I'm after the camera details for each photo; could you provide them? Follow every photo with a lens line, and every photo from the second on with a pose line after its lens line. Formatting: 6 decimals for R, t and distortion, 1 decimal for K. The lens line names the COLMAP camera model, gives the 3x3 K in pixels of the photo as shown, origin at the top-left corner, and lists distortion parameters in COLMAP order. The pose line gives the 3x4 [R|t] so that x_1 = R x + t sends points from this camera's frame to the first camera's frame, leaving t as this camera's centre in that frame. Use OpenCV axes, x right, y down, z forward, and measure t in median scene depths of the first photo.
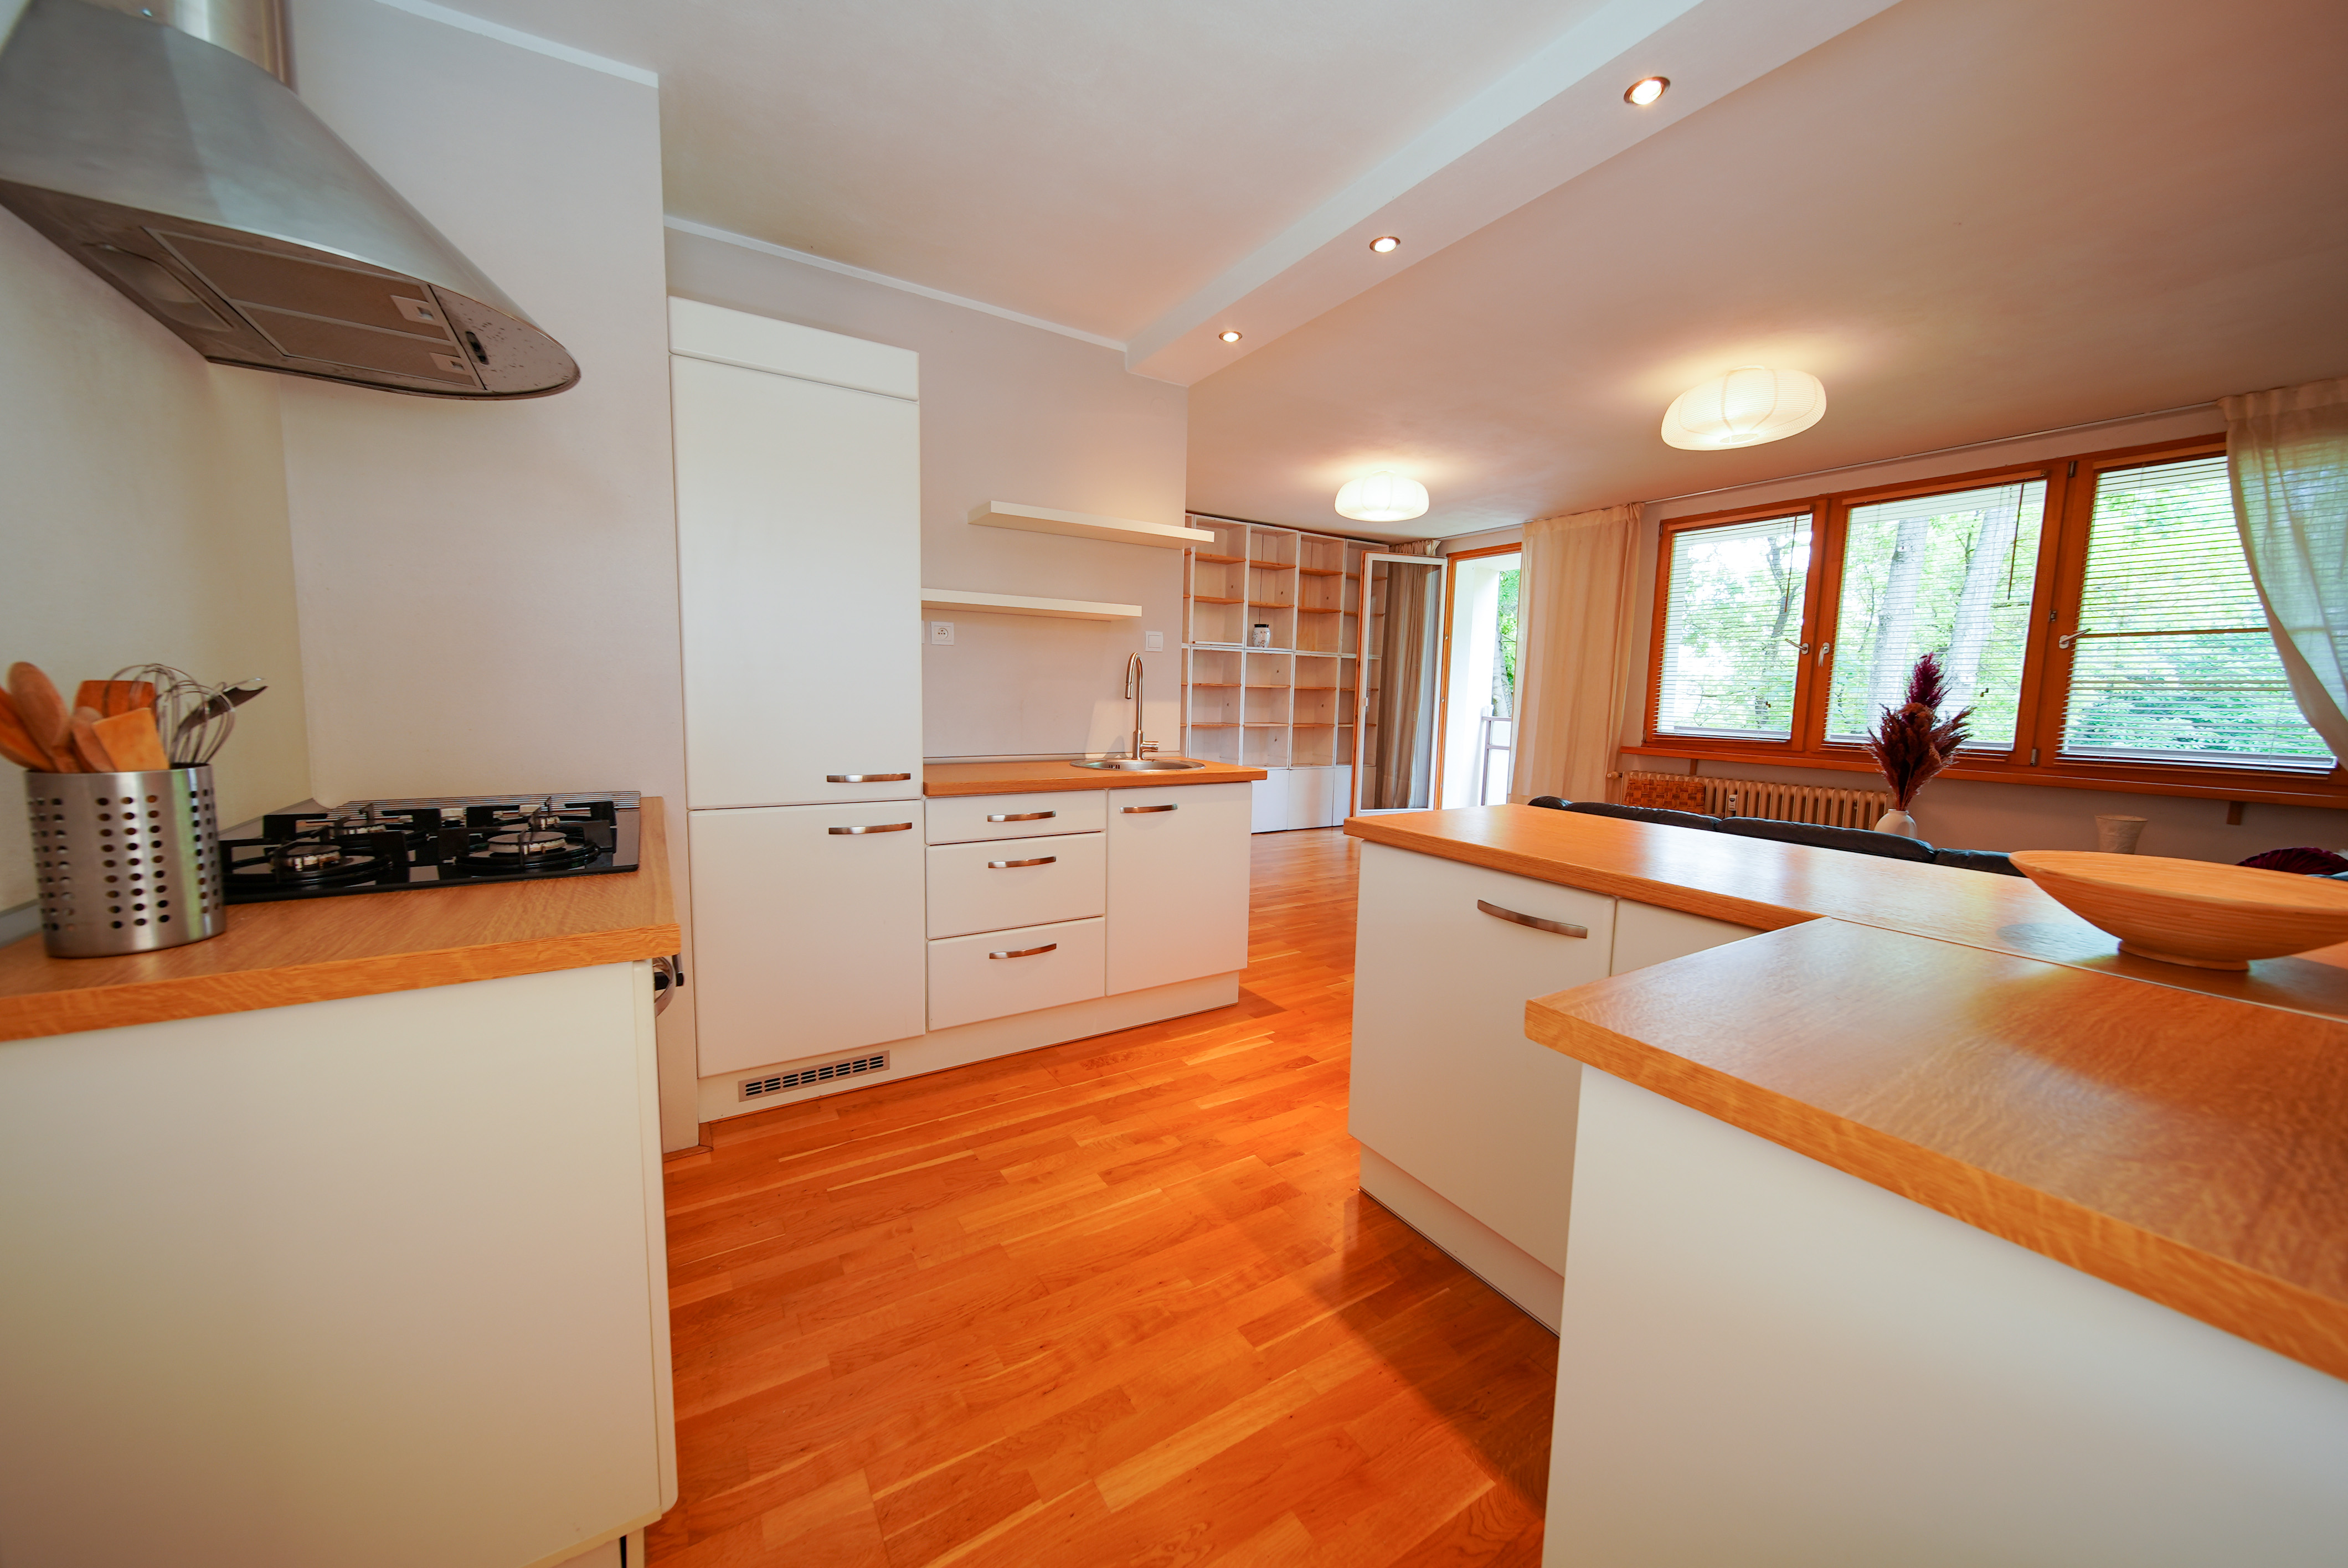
lens RADIAL K [[823.6, 0, 1166.3], [0, 823.6, 777.6], [0, 0, 1]] dist [-0.001218, -0.000326]
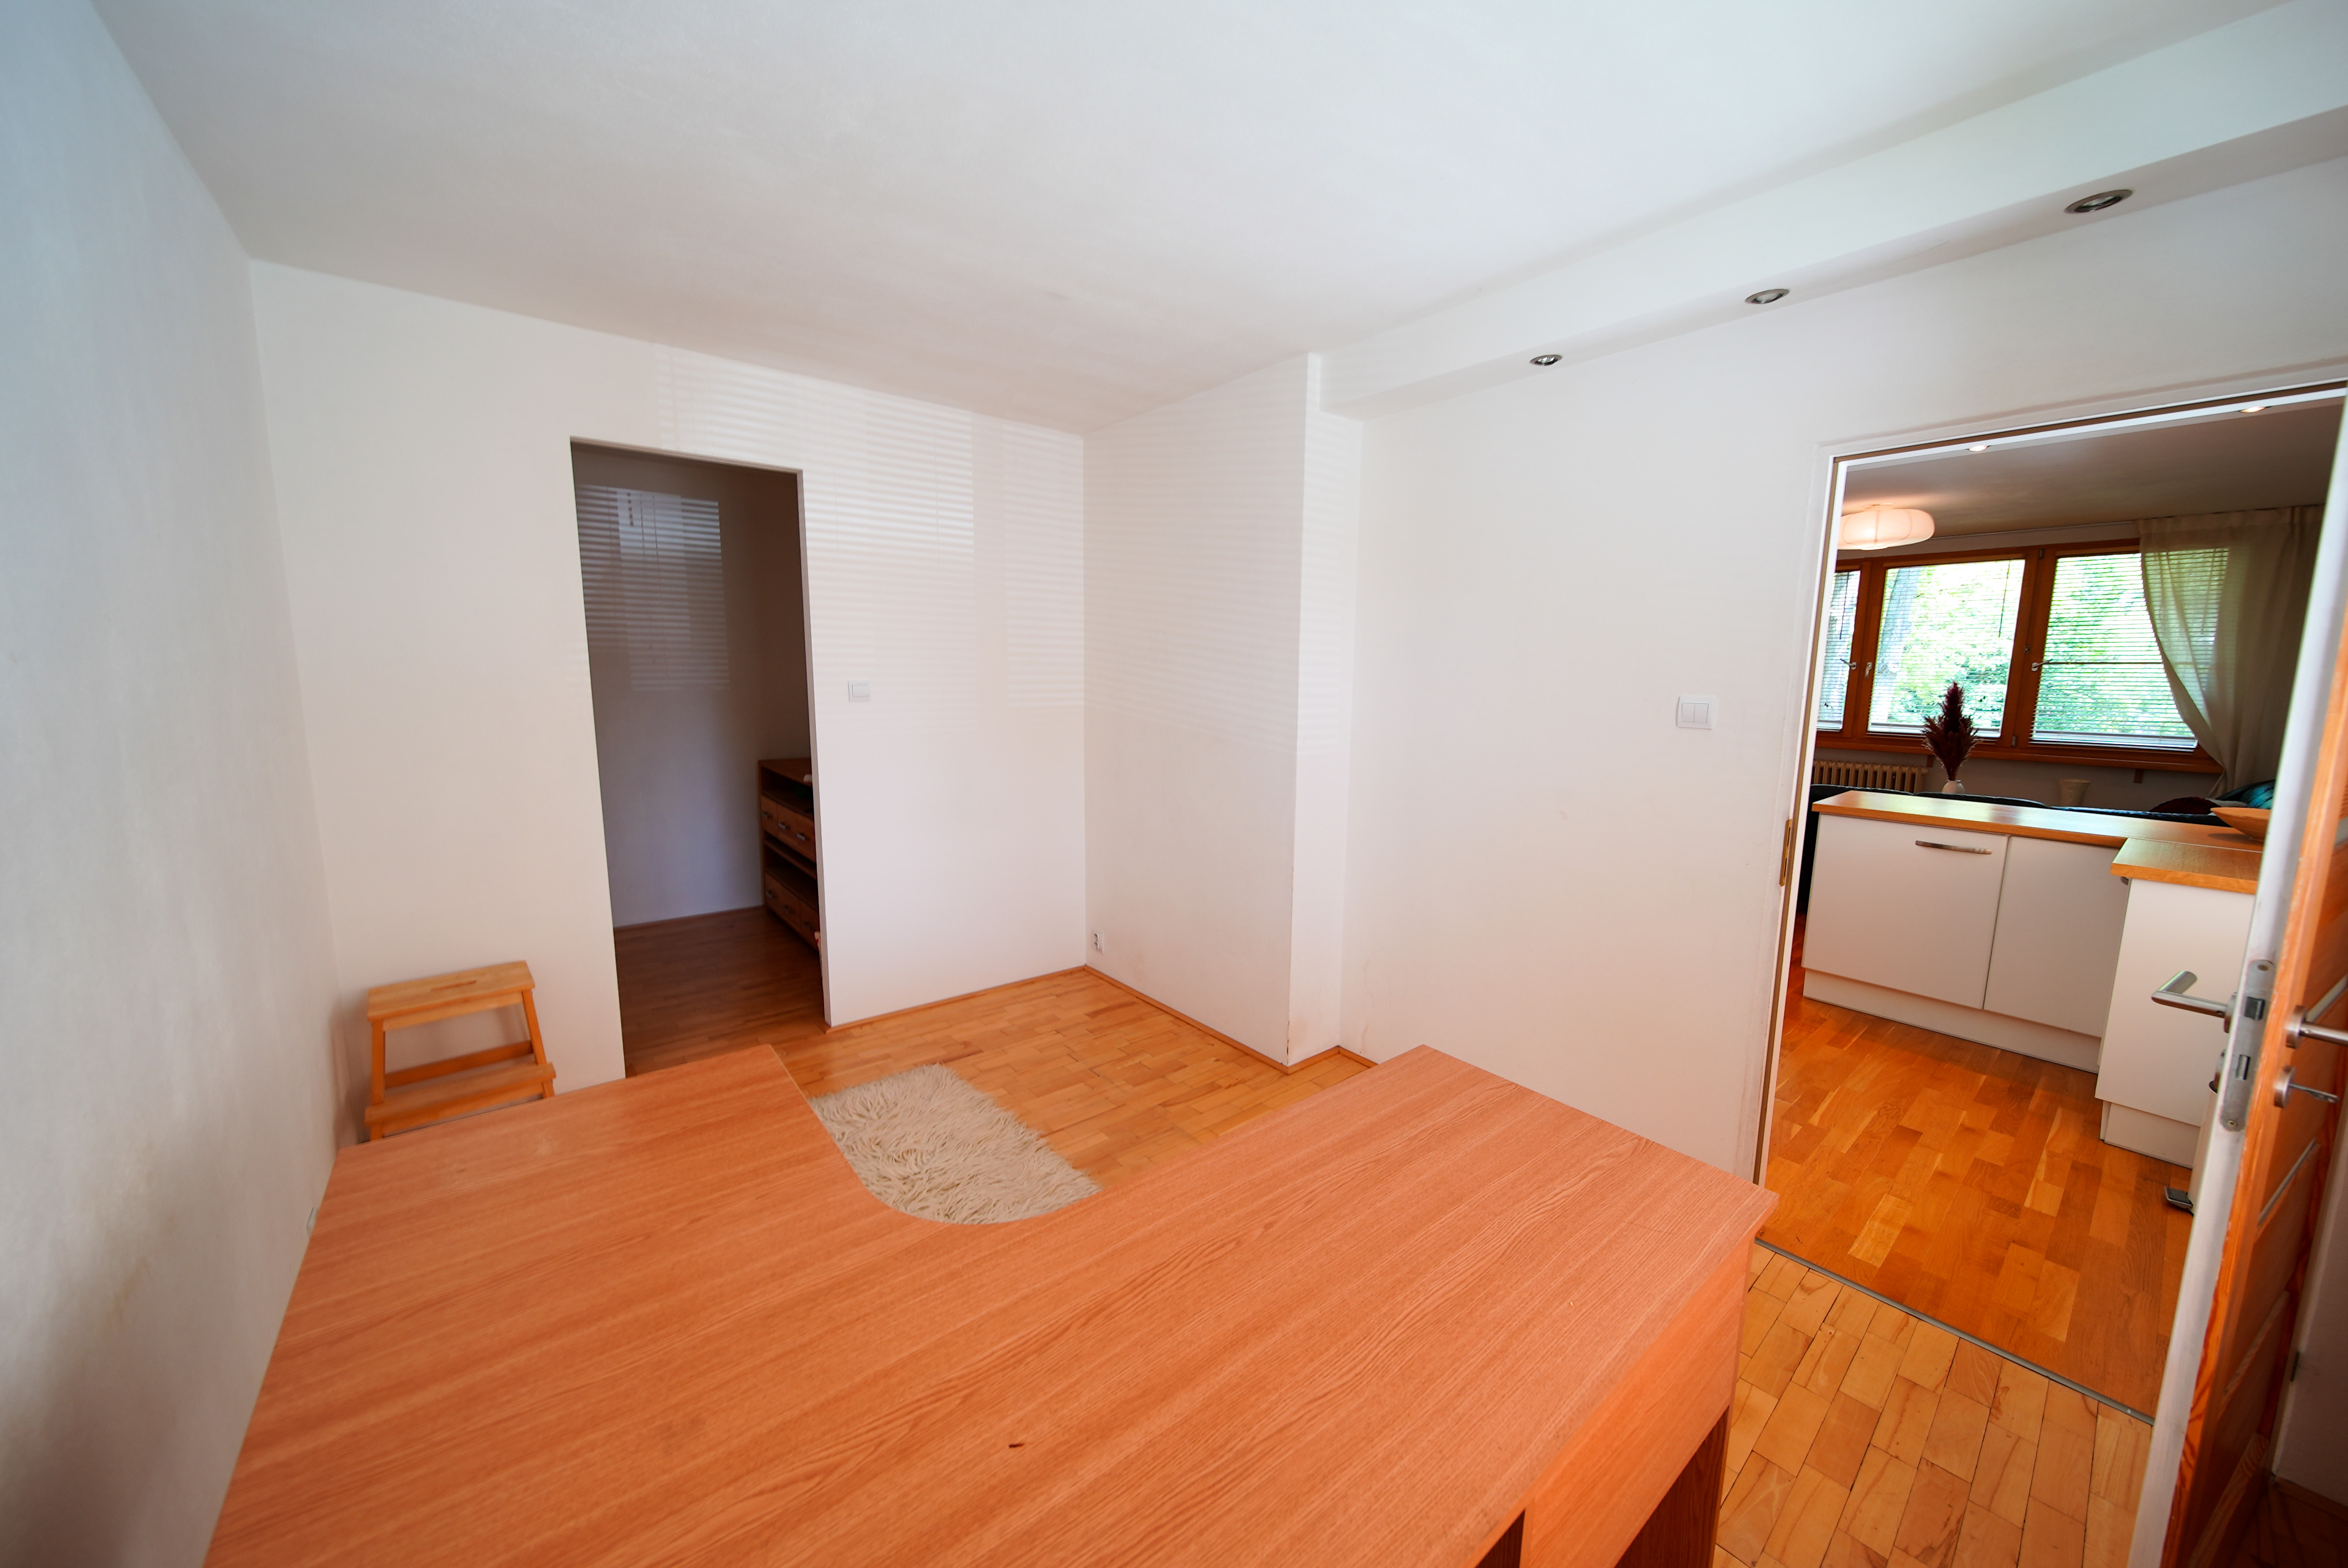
lens RADIAL K [[823.6, 0, 1166.3], [0, 823.6, 777.6], [0, 0, 1]] dist [-0.001218, -0.000326]
pose [[0.993049, -0.030486, 0.113688, -0.762260], [0.026843, 0.999080, 0.033435, -0.057937], [-0.114603, -0.030150, 0.992954, -0.374227]]
